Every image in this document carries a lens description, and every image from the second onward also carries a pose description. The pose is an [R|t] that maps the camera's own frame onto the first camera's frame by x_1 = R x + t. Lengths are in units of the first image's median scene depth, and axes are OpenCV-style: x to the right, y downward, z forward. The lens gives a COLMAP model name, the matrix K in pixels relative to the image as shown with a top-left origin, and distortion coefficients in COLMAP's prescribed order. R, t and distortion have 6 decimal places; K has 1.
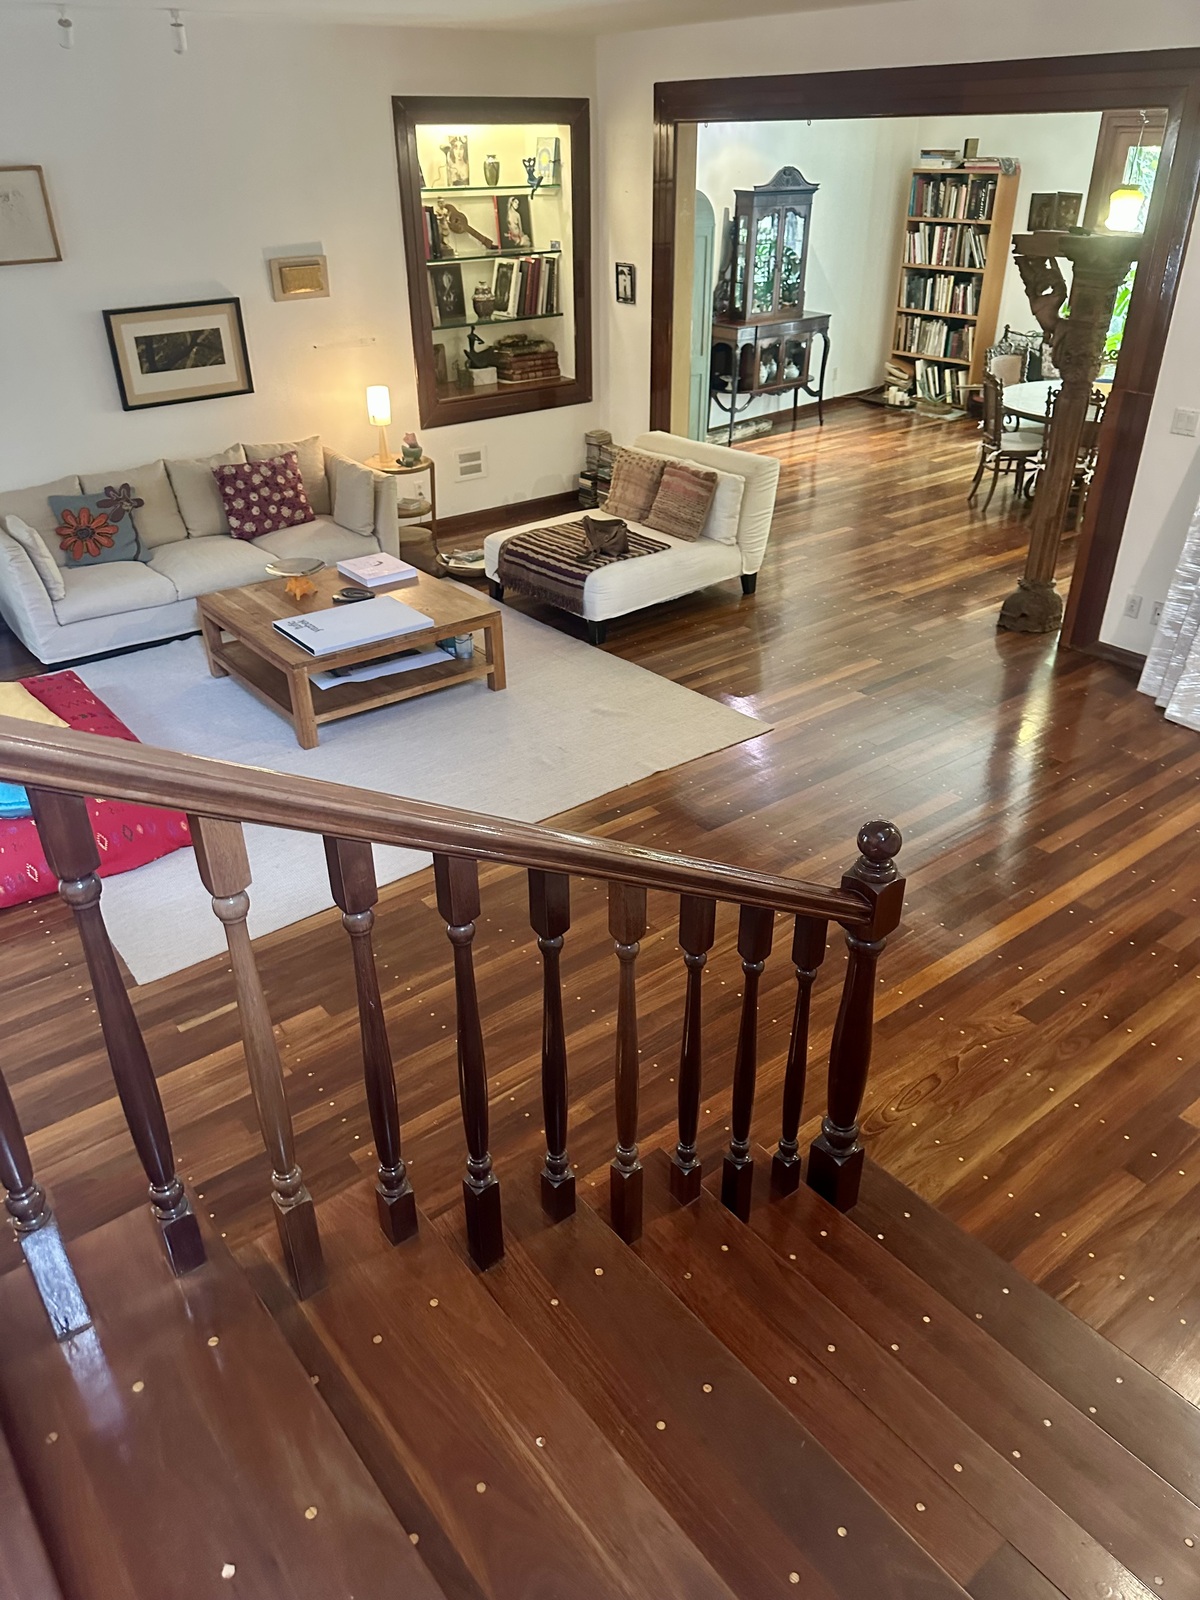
lens RADIAL K [[1135.8, 0, 594.4], [0, 1135.8, 800.4], [0, 0, 1]] dist [0.008730, -0.001555]
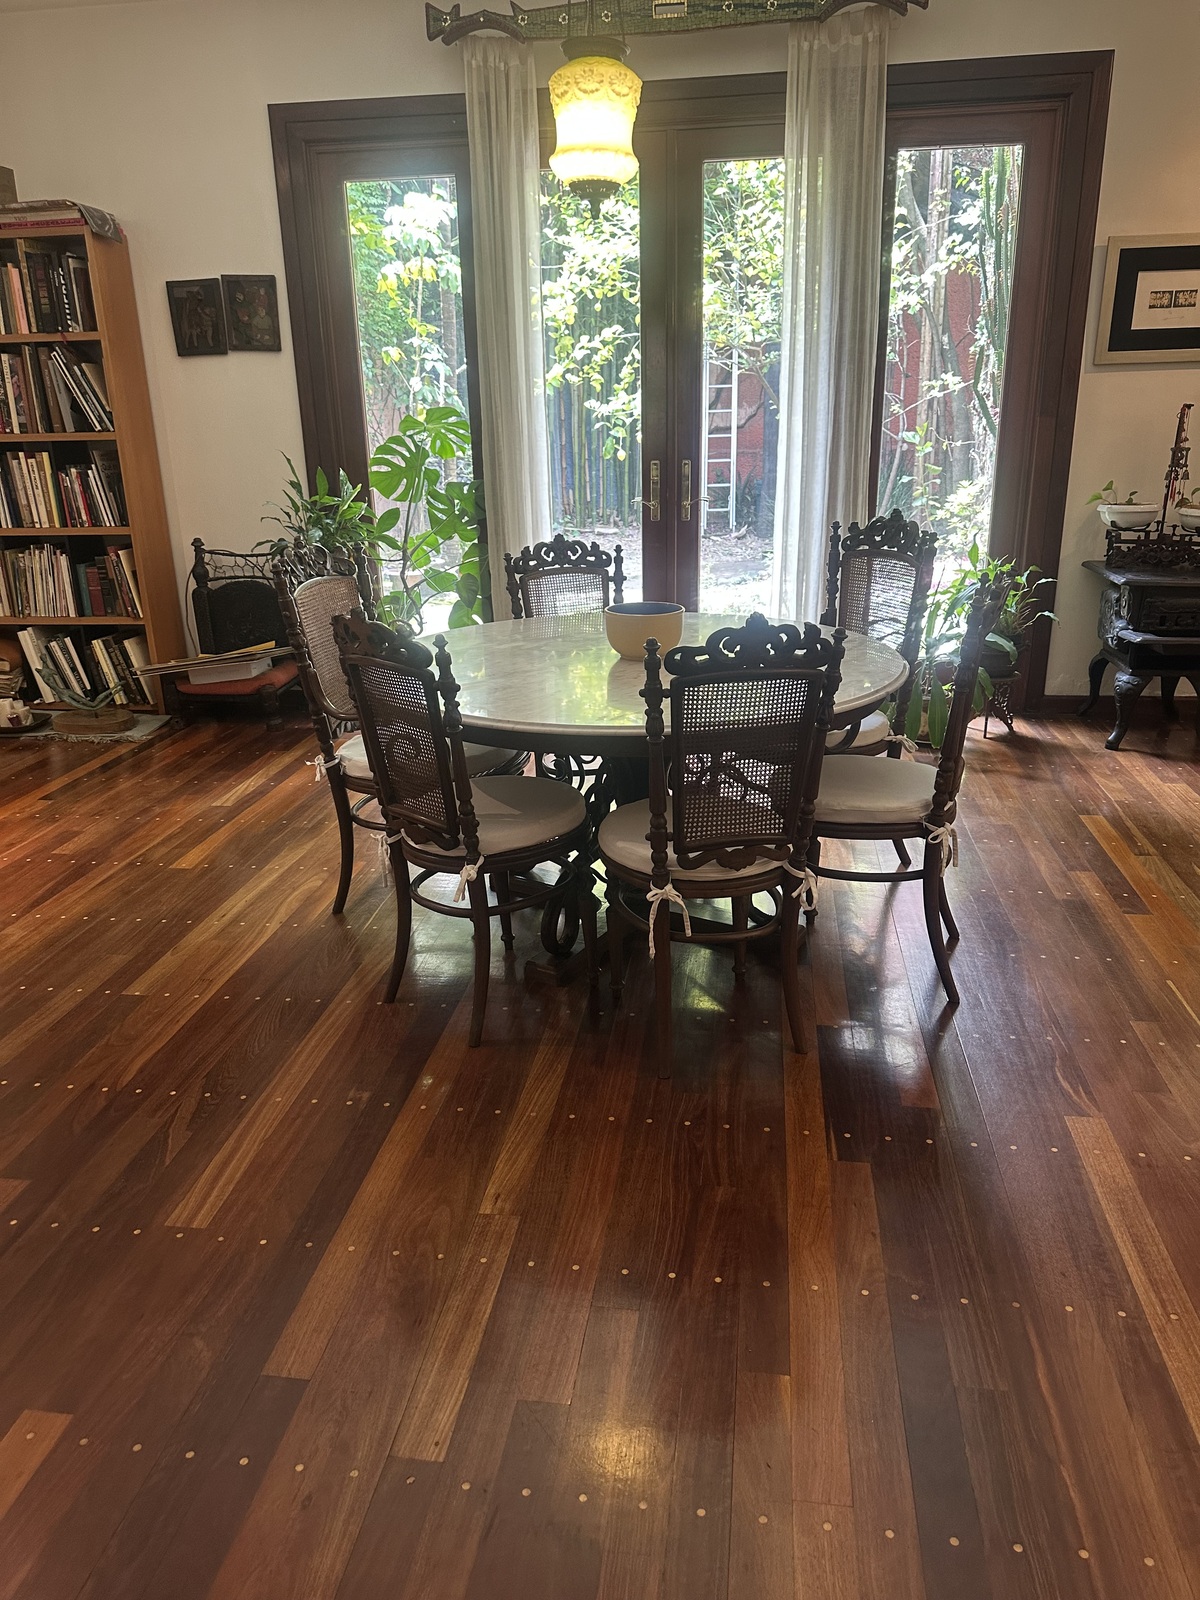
lens RADIAL K [[1135.8, 0, 601.0], [0, 1135.8, 809.8], [0, 0, 1]] dist [0.008730, -0.001555]
pose [[0.716017, -0.232547, 0.658211, 0.136280], [0.359862, 0.930905, -0.062576, -0.212719], [-0.598180, 0.281671, 0.750228, 0.552613]]
